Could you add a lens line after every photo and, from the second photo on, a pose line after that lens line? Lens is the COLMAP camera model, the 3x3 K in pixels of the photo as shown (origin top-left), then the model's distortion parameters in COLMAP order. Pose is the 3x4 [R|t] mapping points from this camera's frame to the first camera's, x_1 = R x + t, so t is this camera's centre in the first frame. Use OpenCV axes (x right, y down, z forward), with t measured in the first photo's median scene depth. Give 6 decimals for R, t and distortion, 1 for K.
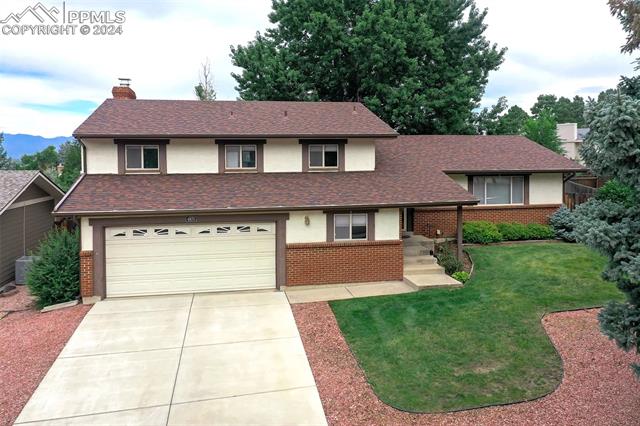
lens RADIAL K [[480.9, 0, 328.0], [0, 480.9, 212.2], [0, 0, 1]] dist [-0.010101, 0.001838]
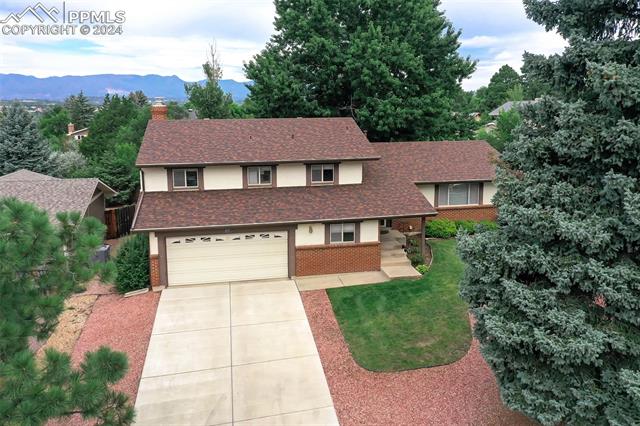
lens RADIAL K [[480.9, 0, 328.0], [0, 480.9, 212.2], [0, 0, 1]] dist [-0.010101, 0.001838]
pose [[0.999979, 0.001371, 0.006368, -0.002549], [-0.002173, 0.991814, 0.127671, -0.204639], [-0.006140, -0.127682, 0.991796, -0.350348]]
